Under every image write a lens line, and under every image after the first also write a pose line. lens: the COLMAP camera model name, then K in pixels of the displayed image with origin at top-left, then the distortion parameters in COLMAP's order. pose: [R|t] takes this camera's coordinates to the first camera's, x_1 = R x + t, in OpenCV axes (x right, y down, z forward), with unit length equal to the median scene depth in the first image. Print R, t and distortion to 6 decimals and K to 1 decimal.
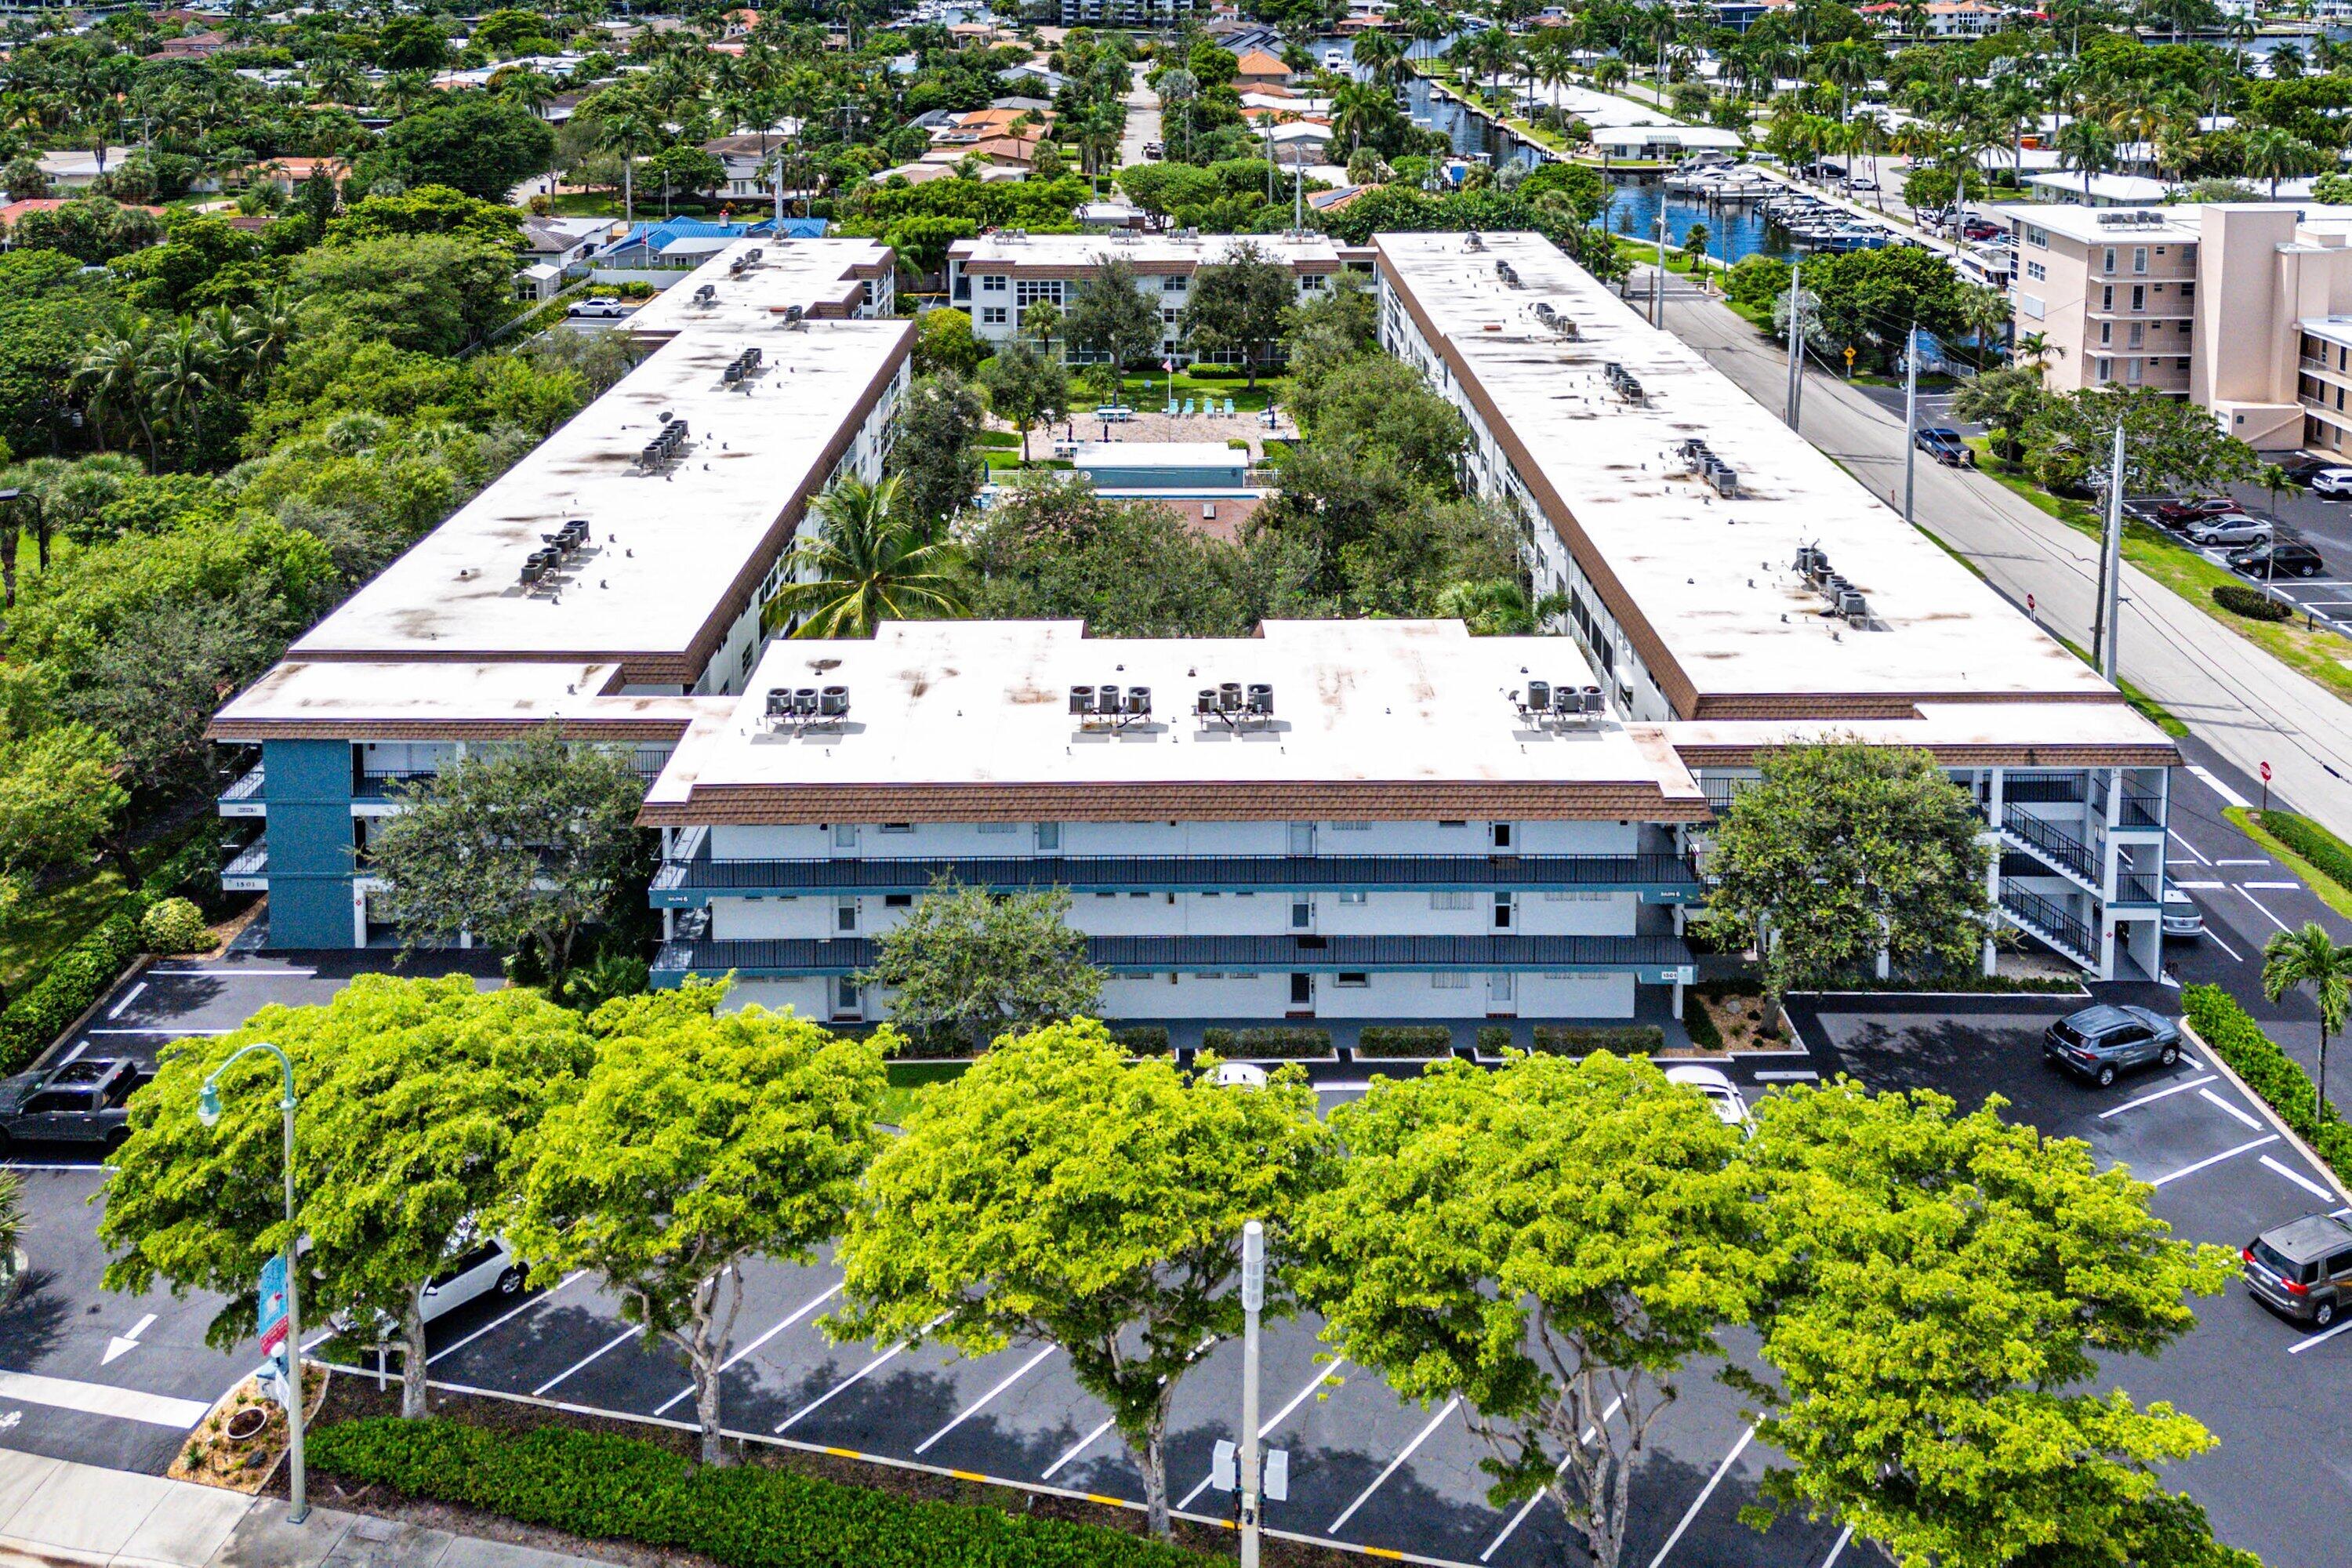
lens RADIAL K [[1858.3, 0, 1188.0], [0, 1858.3, 691.4], [0, 0, 1]] dist [0.054297, -0.048724]
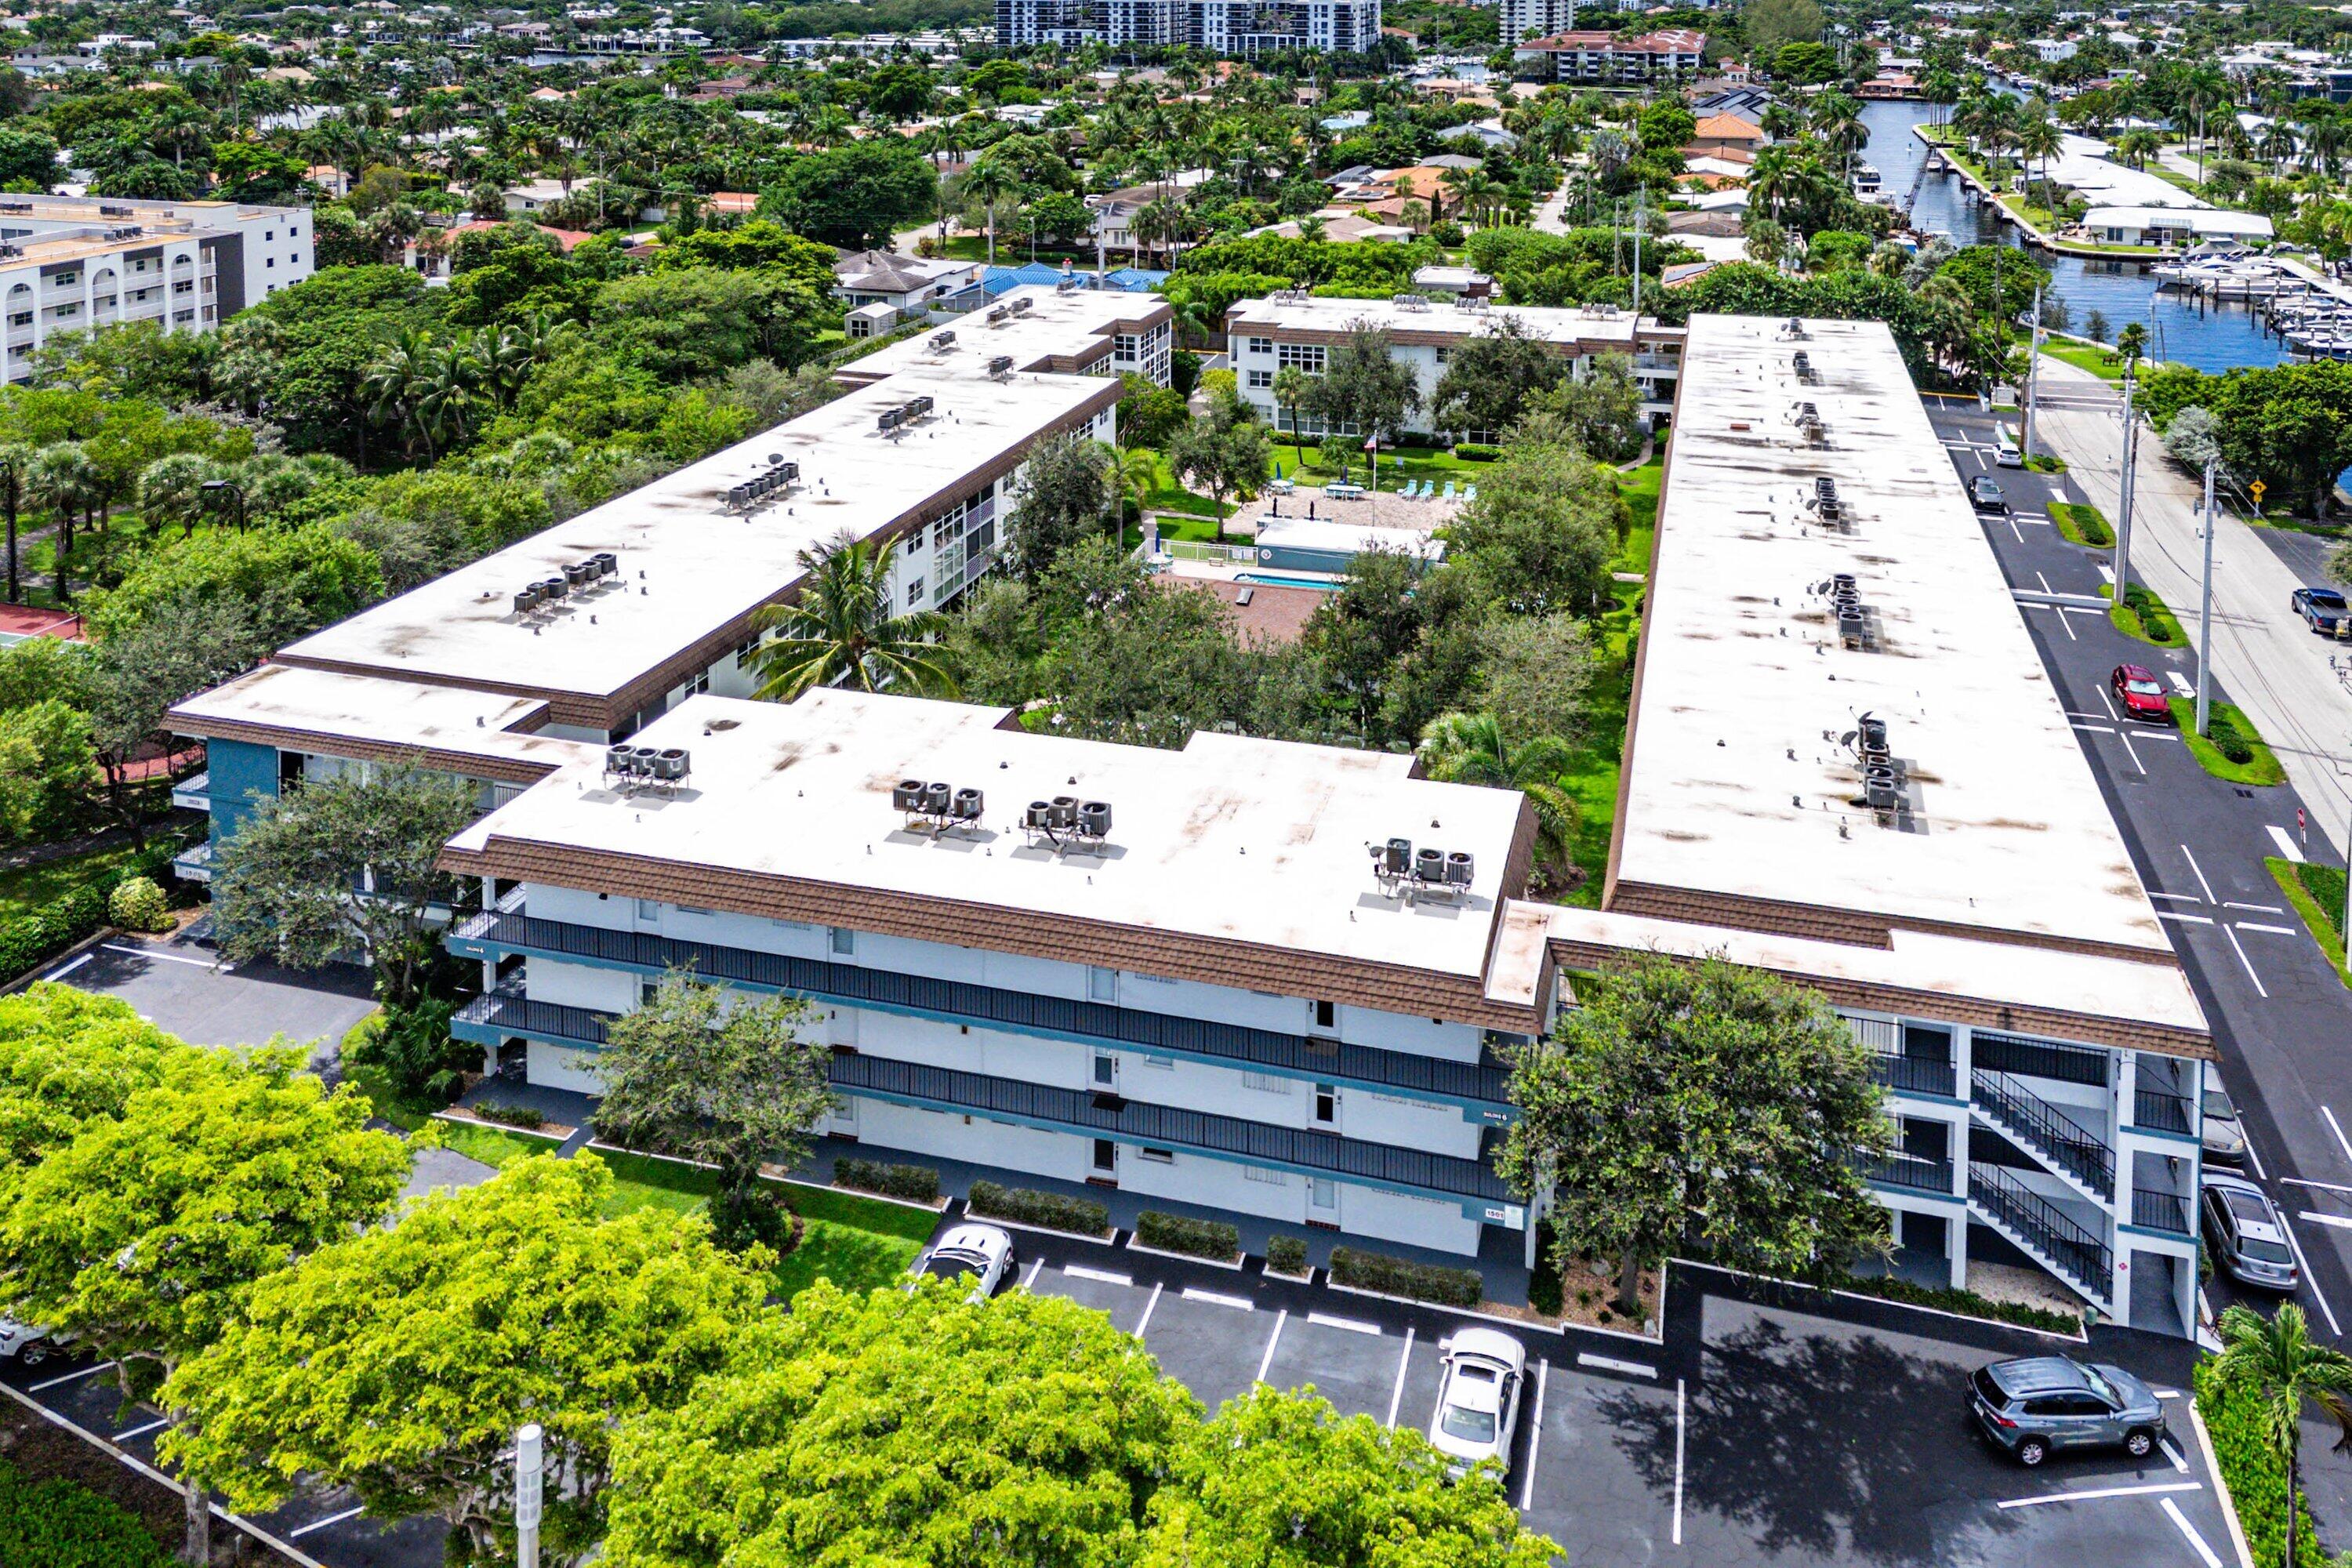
lens RADIAL K [[1910.6, 0, 1215.3], [0, 1910.6, 692.3], [0, 0, 1]] dist [0.059246, -0.053980]
pose [[0.954499, 0.107998, -0.277971, 0.195031], [-0.117739, 0.992872, -0.018537, -0.026183], [0.273988, 0.050422, 0.960411, 0.076012]]
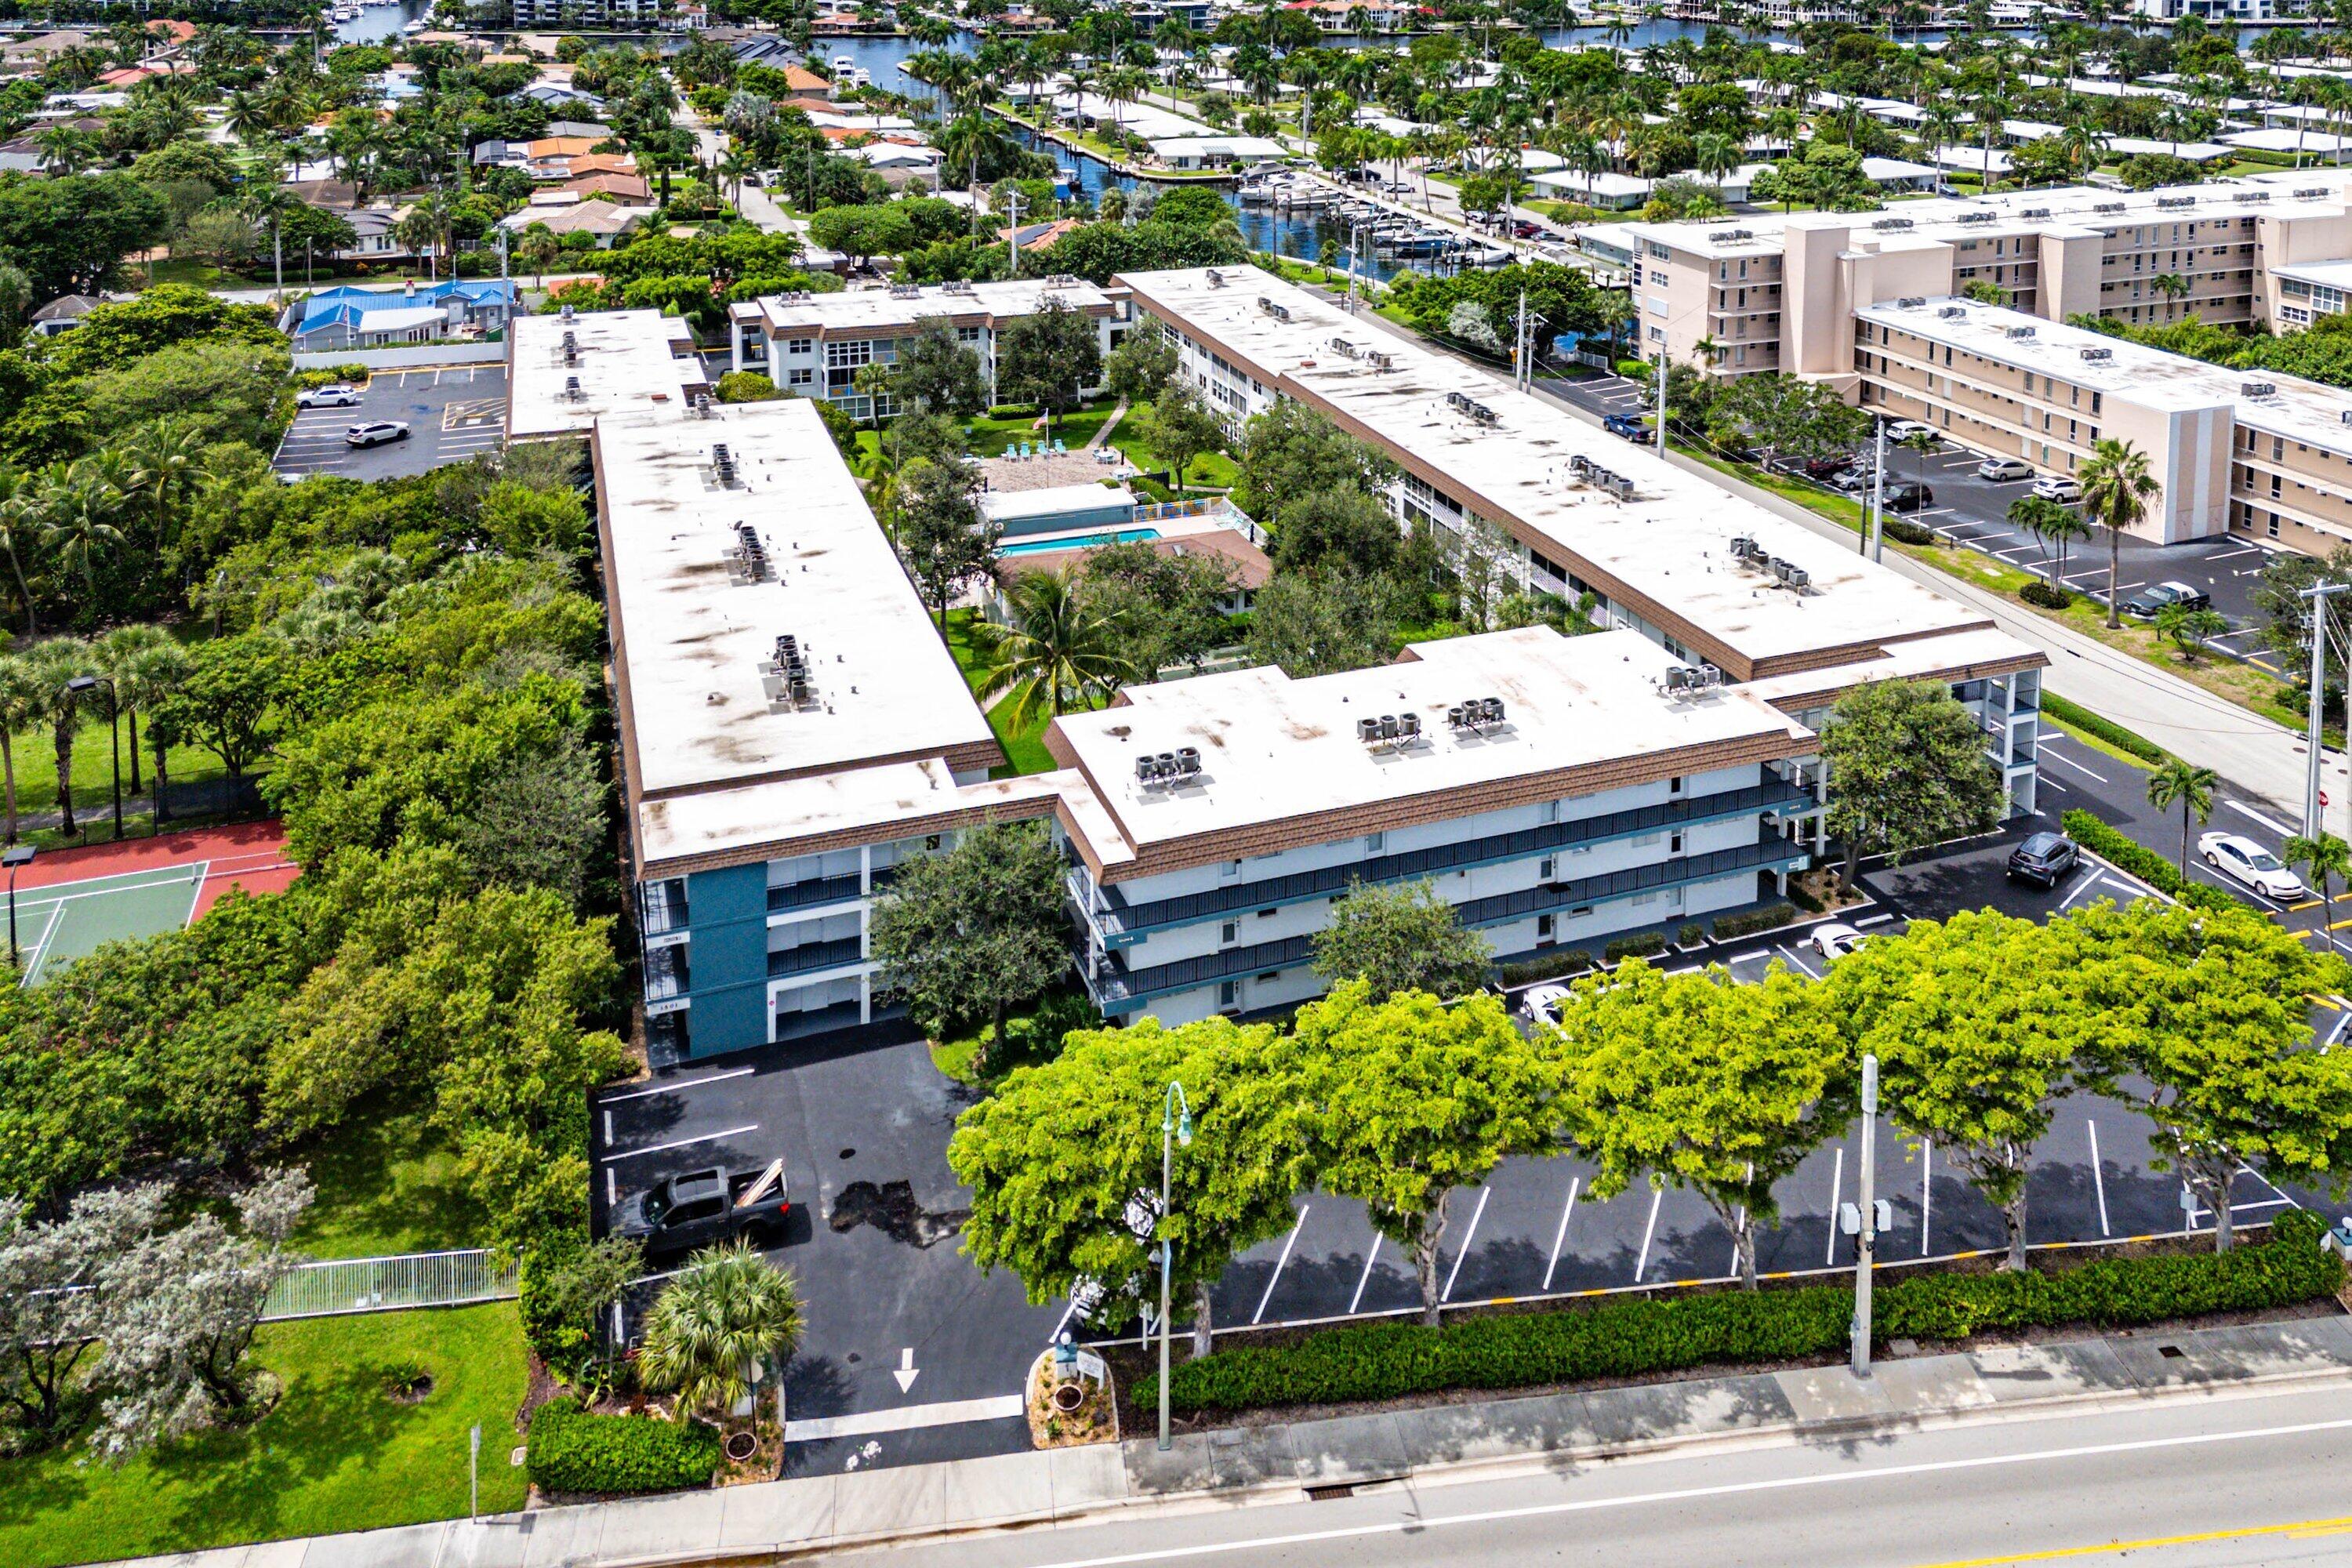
lens RADIAL K [[1910.6, 0, 1215.3], [0, 1910.6, 692.3], [0, 0, 1]] dist [0.059246, -0.053980]
pose [[0.926381, -0.138610, 0.350149, -0.345603], [0.131531, 0.990333, 0.044046, -0.052464], [-0.352870, 0.005252, 0.935658, -0.102241]]
